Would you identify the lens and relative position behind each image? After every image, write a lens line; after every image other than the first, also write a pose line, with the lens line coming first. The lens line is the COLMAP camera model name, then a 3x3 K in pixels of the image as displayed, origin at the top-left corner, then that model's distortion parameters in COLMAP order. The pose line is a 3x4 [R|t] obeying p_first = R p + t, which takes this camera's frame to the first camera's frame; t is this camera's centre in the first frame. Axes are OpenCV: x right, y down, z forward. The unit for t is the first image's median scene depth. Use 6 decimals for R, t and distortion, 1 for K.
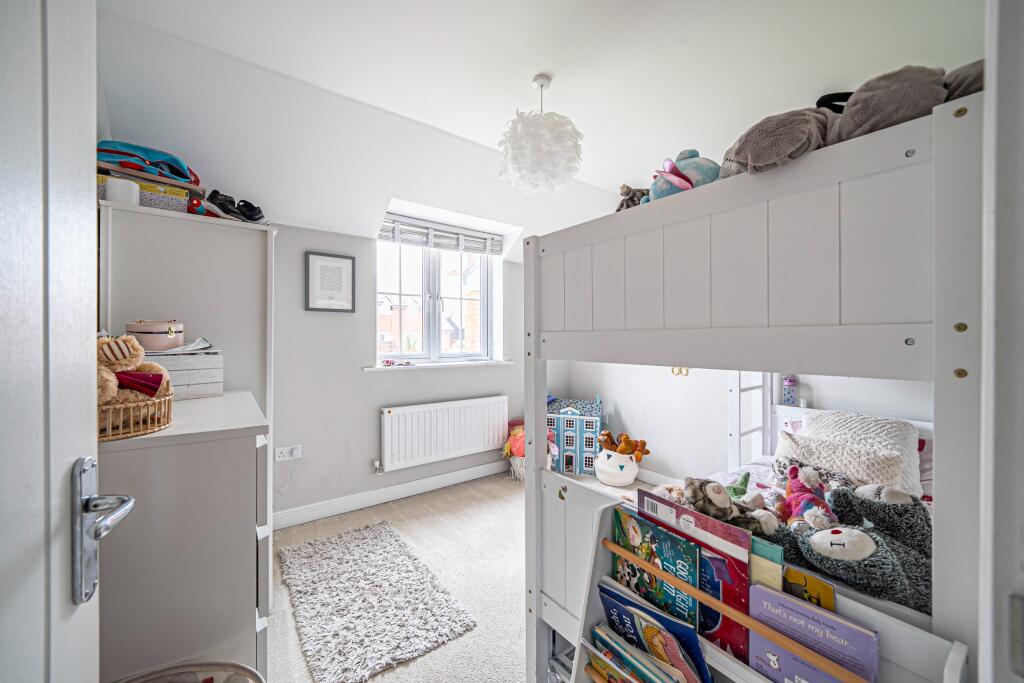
lens RADIAL K [[370.0, 0, 511.3], [0, 370.0, 340.0], [0, 0, 1]] dist [-0.008572, -0.000018]
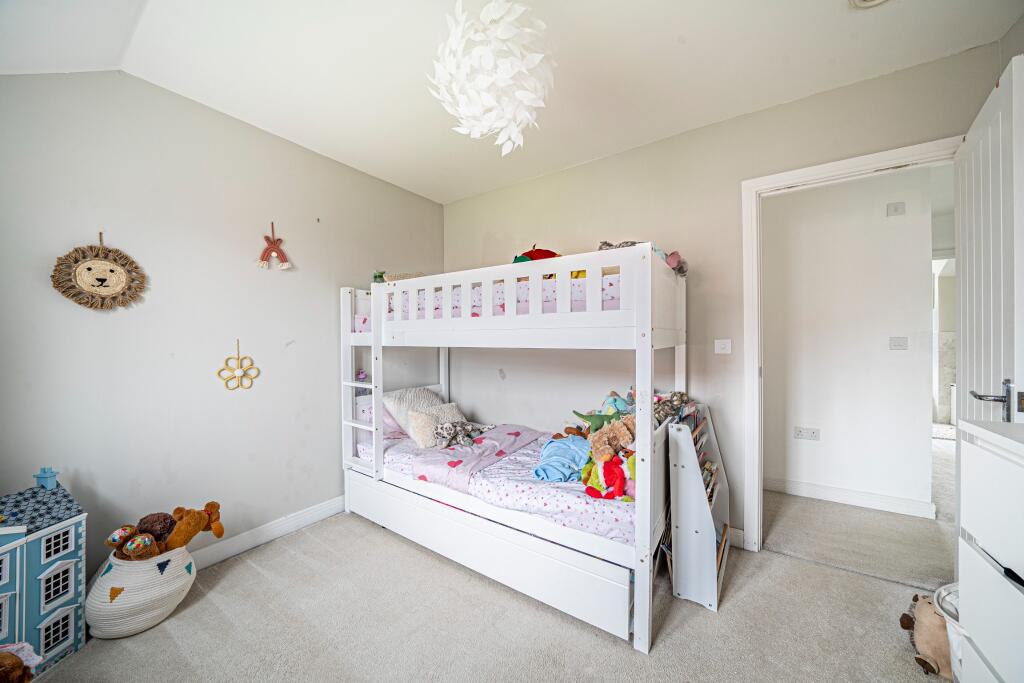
lens RADIAL K [[351.4, 0, 512.5], [0, 351.4, 339.2], [0, 0, 1]] dist [-0.015205, -0.000220]
pose [[-0.327344, 0.003348, 0.944899, -0.318541], [0.001941, 0.999994, -0.002870, 0.001425], [-0.944903, 0.000894, -0.327349, 0.637528]]
